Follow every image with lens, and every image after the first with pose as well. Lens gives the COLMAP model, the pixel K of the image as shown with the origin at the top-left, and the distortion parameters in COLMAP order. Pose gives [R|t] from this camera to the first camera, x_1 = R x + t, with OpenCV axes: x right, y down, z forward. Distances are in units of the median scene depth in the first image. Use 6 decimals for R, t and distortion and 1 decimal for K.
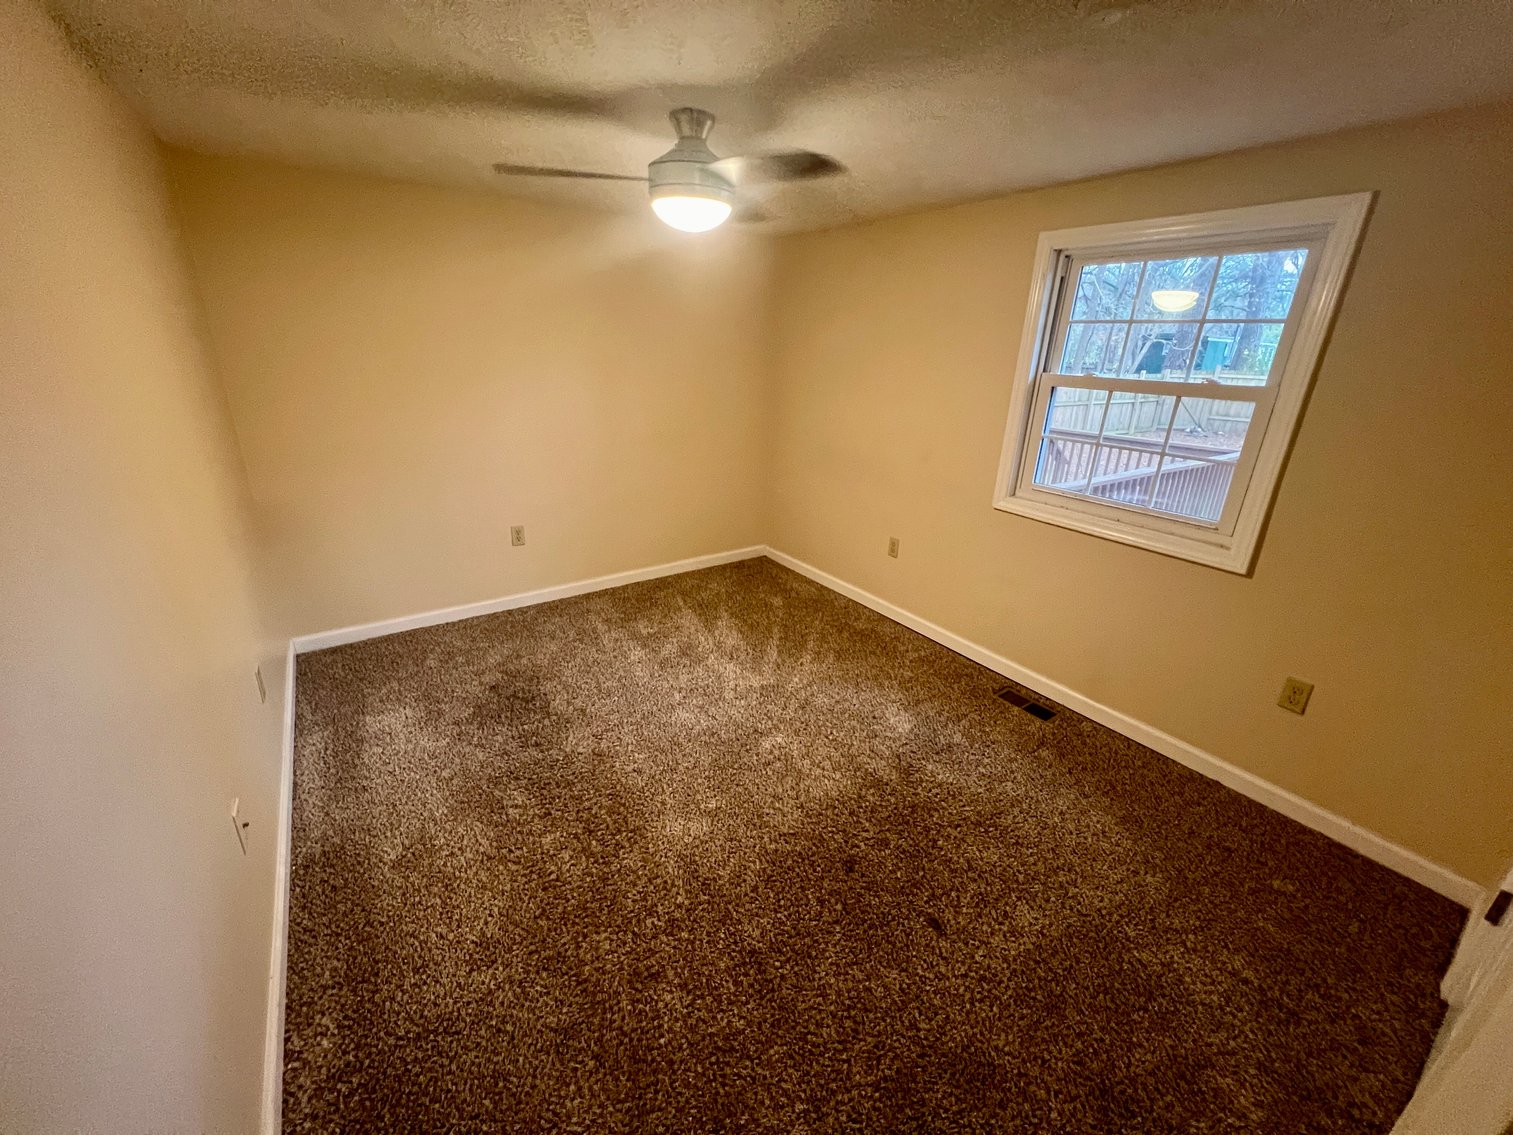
lens RADIAL K [[603.6, 0, 753.8], [0, 603.6, 566.6], [0, 0, 1]] dist [-0.002414, 0.000758]
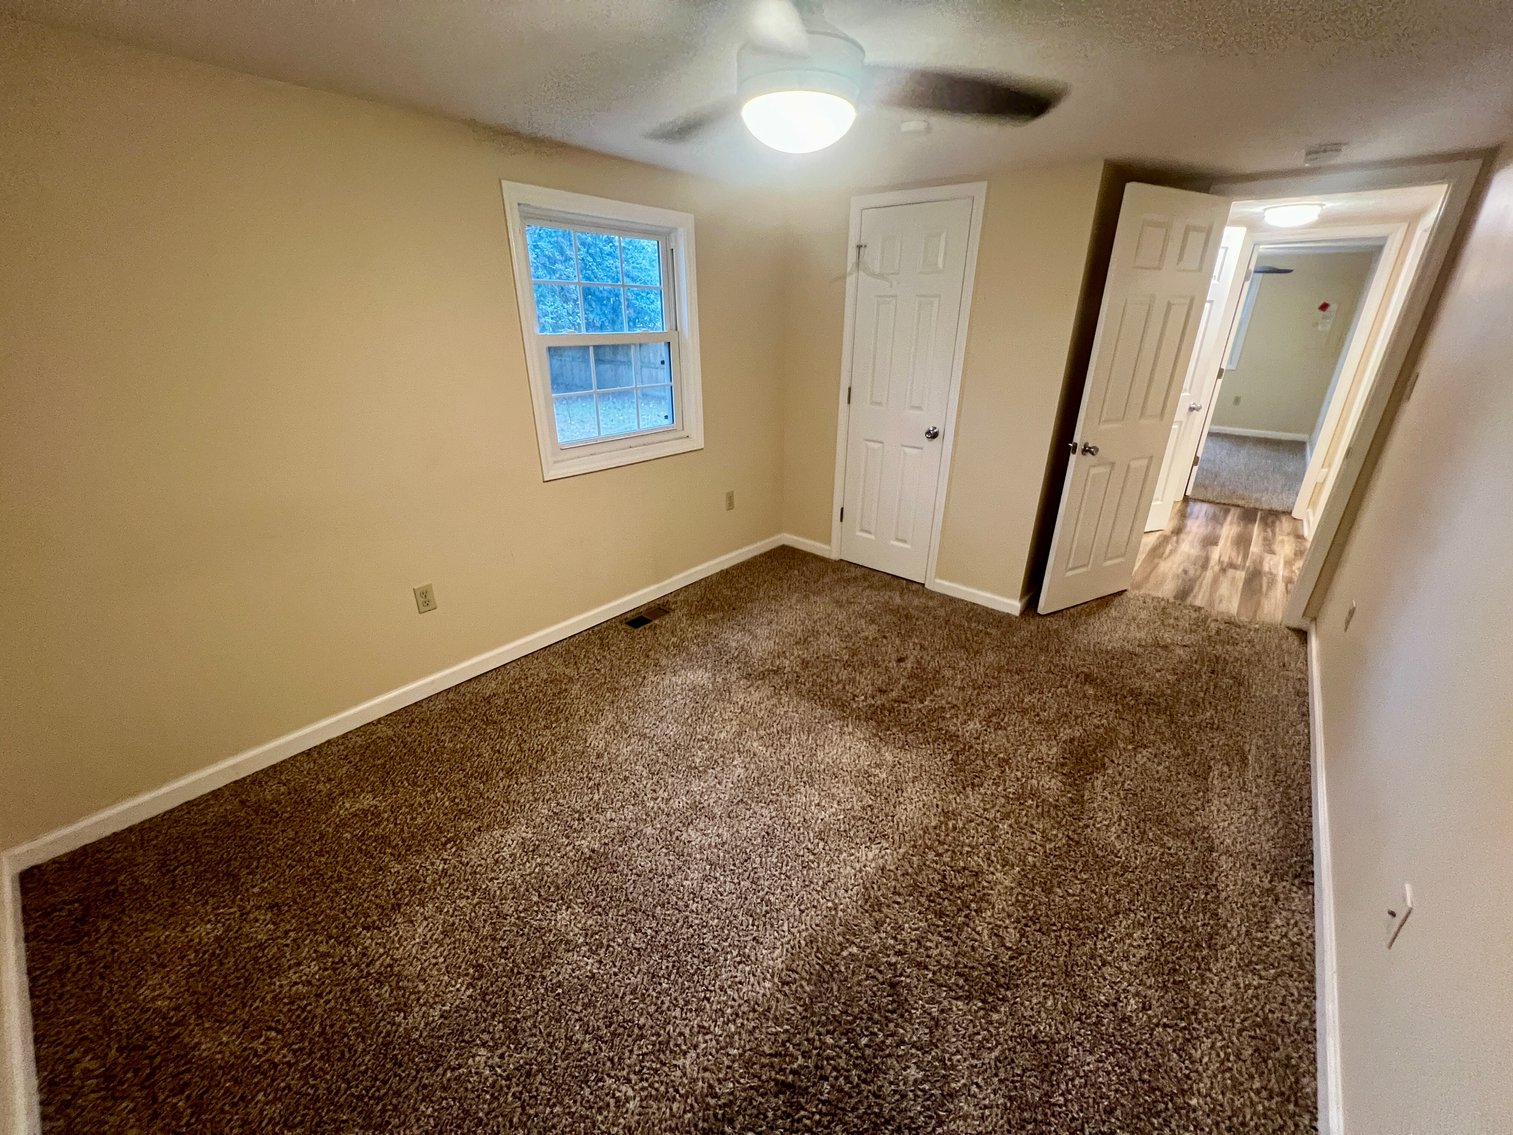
lens RADIAL K [[603.6, 0, 753.8], [0, 603.6, 566.6], [0, 0, 1]] dist [-0.002414, 0.000758]
pose [[-0.255543, -0.389396, 0.884912, -0.674152], [0.338501, 0.821329, 0.459168, -0.361671], [-0.905602, 0.416881, -0.078074, 0.967749]]
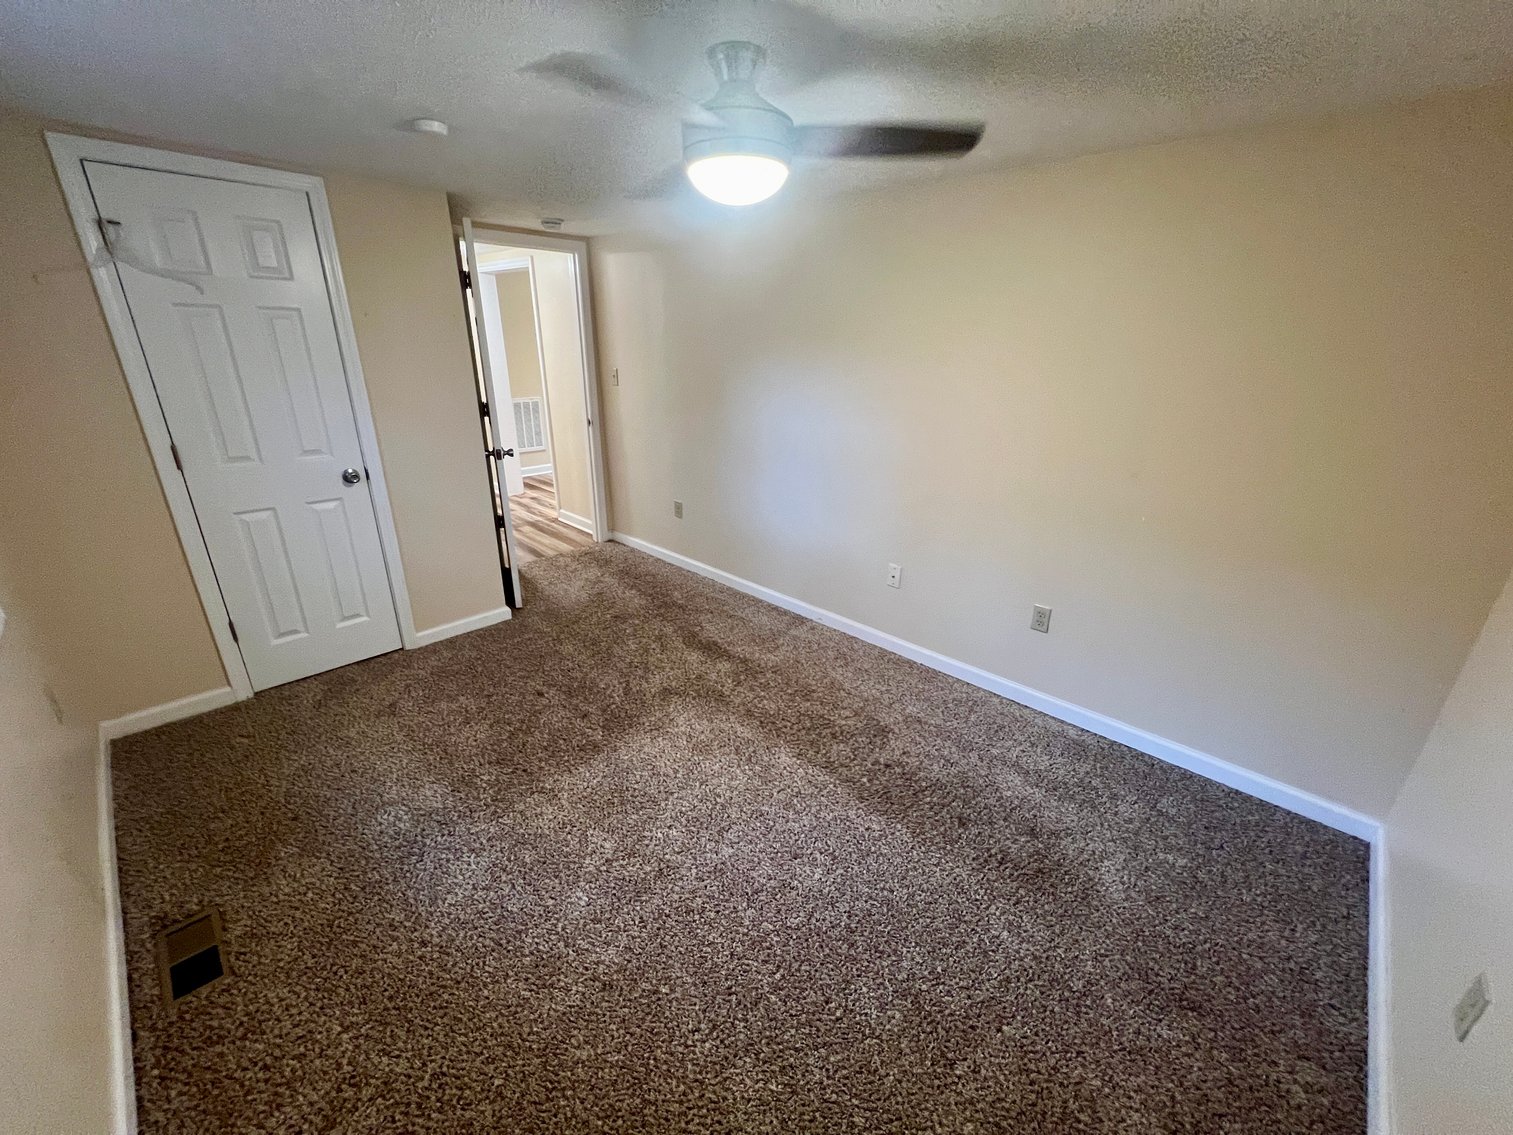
lens RADIAL K [[603.6, 0, 753.8], [0, 603.6, 566.6], [0, 0, 1]] dist [-0.002414, 0.000758]
pose [[-0.980690, 0.039453, -0.191547, 0.036276], [-0.099061, 0.744286, 0.660474, -0.531551], [0.168624, 0.666695, -0.726005, 1.414251]]
